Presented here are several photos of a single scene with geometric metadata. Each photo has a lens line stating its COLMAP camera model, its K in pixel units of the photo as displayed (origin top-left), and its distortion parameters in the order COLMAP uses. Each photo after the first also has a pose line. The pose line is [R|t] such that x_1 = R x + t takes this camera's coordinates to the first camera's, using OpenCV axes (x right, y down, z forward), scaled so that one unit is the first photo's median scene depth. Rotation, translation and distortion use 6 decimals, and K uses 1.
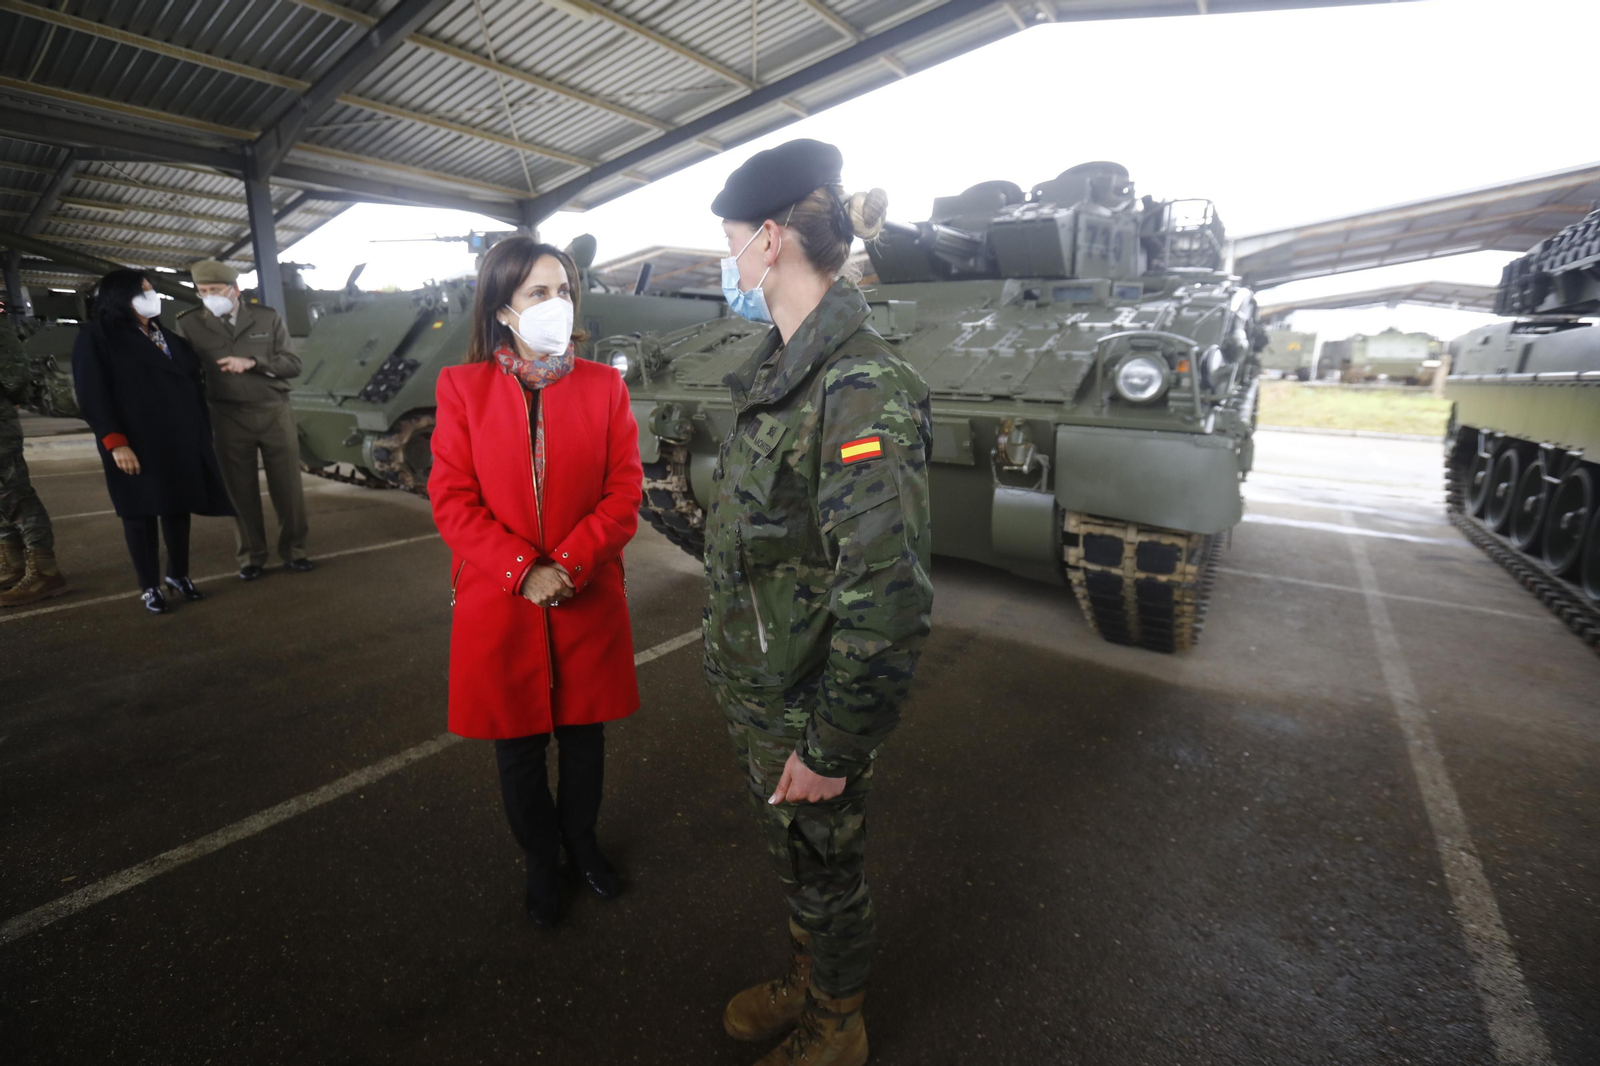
lens RADIAL K [[742.1, 0, 798.4], [0, 742.1, 541.5], [0, 0, 1]] dist [-0.064884, 0.023401]
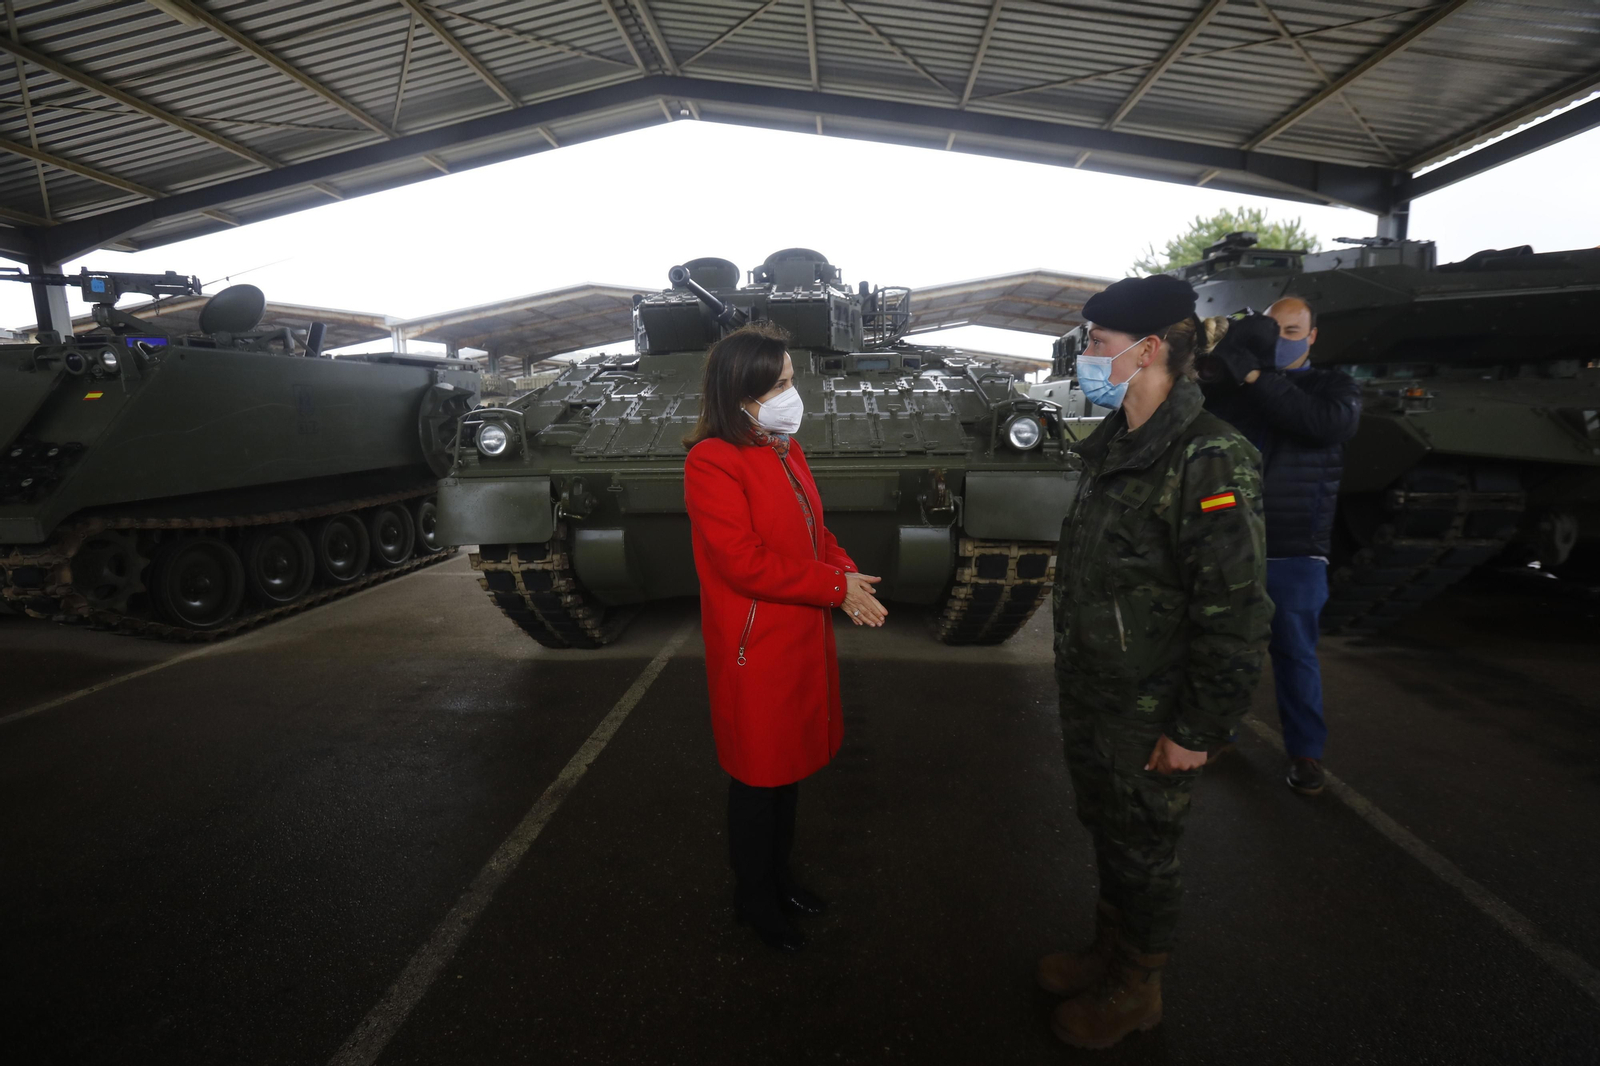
lens RADIAL K [[736.3, 0, 807.7], [0, 736.3, 539.2], [0, 0, 1]] dist [-0.061417, 0.022863]
pose [[0.856289, -0.108001, 0.505079, -0.265229], [0.146769, 0.988461, -0.037464, -0.018488], [-0.495205, 0.106210, 0.862260, 0.029014]]
